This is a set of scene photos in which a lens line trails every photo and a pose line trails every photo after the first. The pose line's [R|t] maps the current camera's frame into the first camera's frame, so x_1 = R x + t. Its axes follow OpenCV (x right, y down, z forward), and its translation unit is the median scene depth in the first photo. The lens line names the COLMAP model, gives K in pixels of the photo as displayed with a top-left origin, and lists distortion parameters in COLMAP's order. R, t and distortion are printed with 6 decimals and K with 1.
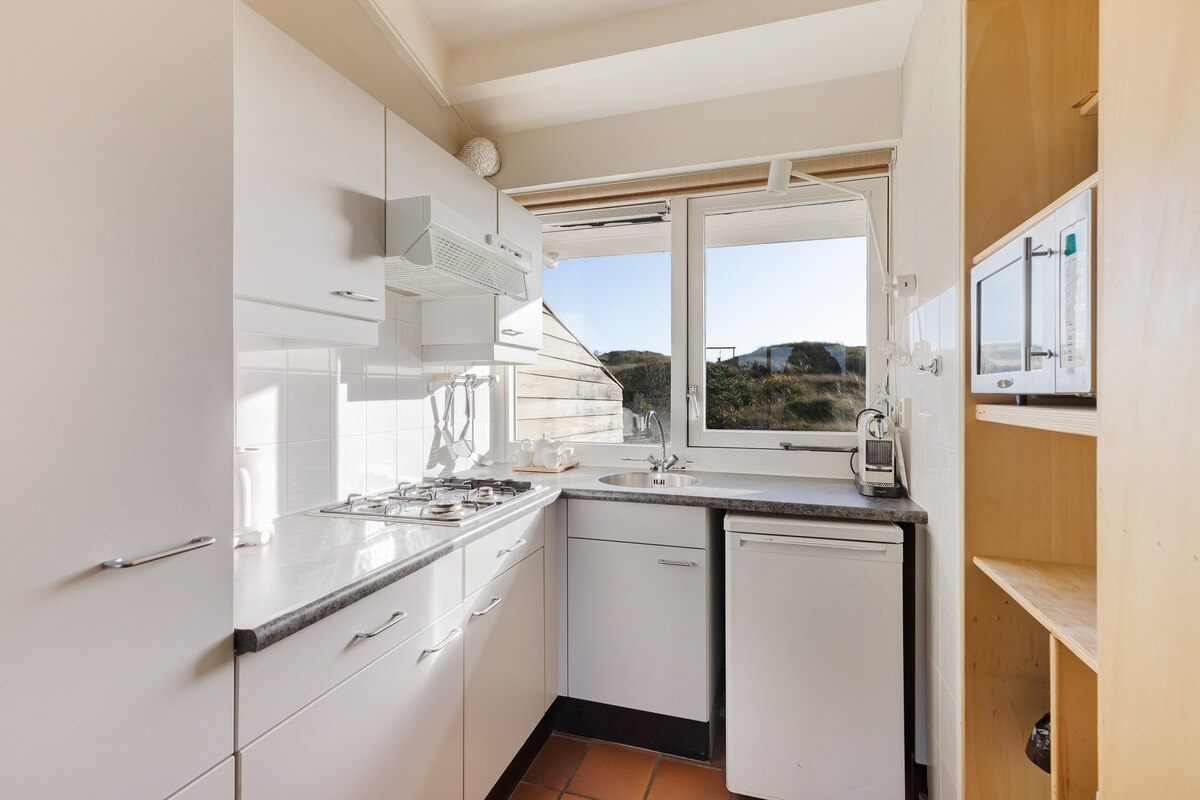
lens RADIAL K [[549.4, 0, 604.4], [0, 549.4, 397.1], [0, 0, 1]] dist [0.036388, 0.000073]
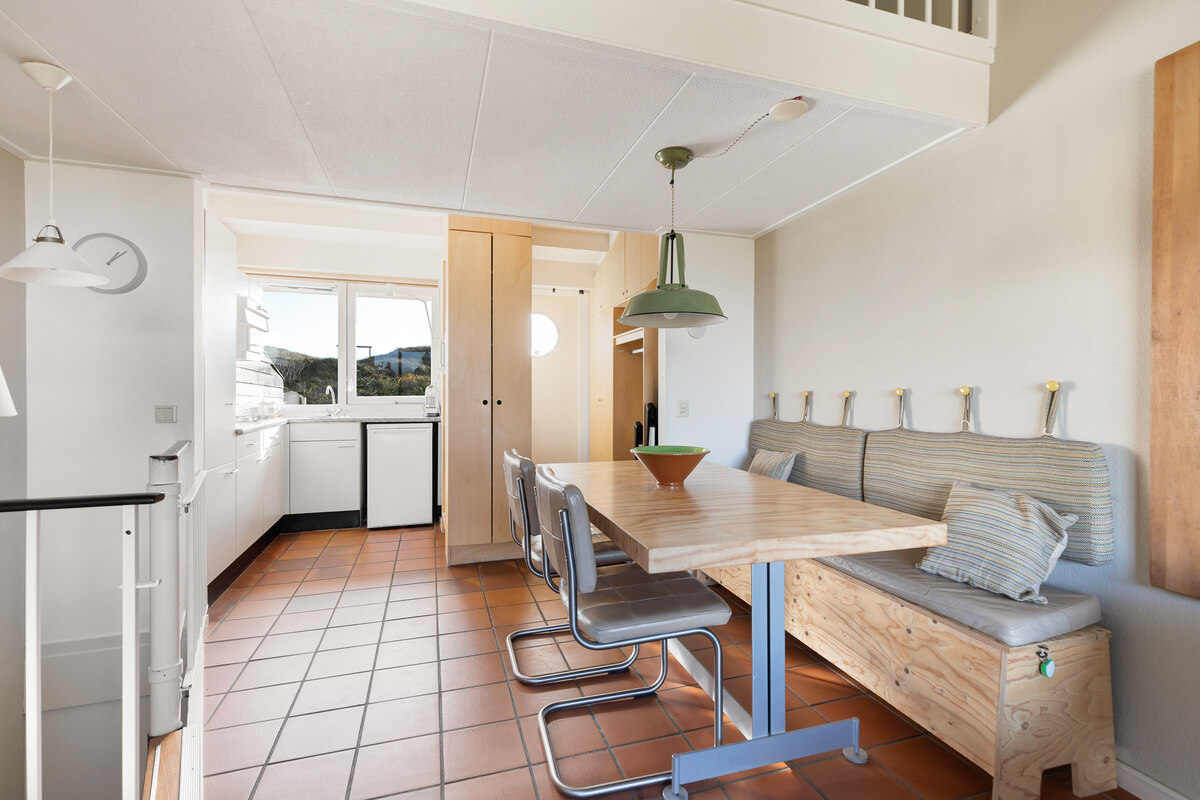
lens RADIAL K [[549.4, 0, 604.4], [0, 549.4, 397.1], [0, 0, 1]] dist [0.036388, 0.000073]
pose [[0.806849, -0.002658, 0.590751, -0.292456], [0.003508, 0.999994, -0.000292, 0.067404], [-0.590747, 0.002308, 0.806854, -1.219380]]
